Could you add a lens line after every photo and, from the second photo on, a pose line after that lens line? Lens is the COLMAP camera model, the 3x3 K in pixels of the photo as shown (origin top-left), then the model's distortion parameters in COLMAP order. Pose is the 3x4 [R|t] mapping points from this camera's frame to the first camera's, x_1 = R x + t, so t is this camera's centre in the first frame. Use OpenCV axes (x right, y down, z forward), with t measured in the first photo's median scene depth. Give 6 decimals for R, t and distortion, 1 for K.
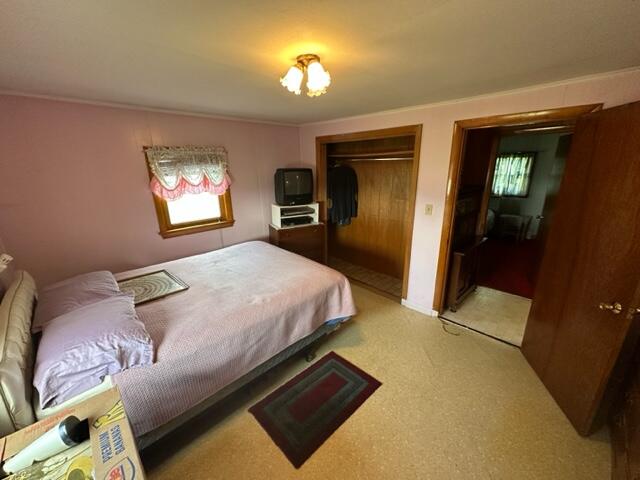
lens RADIAL K [[255.3, 0, 320.0], [0, 255.3, 240.0], [0, 0, 1]] dist [-0.000605, 0.000007]
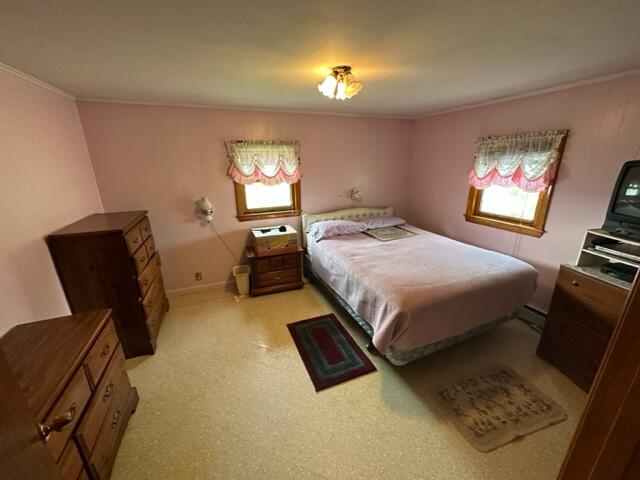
lens RADIAL K [[255.3, 0, 320.0], [0, 255.3, 240.0], [0, 0, 1]] dist [-0.000605, 0.000007]
pose [[-0.370958, 0.289840, -0.882260, 0.657124], [-0.251247, 0.883291, 0.395818, -0.219445], [0.894016, 0.368497, -0.254842, 0.759157]]
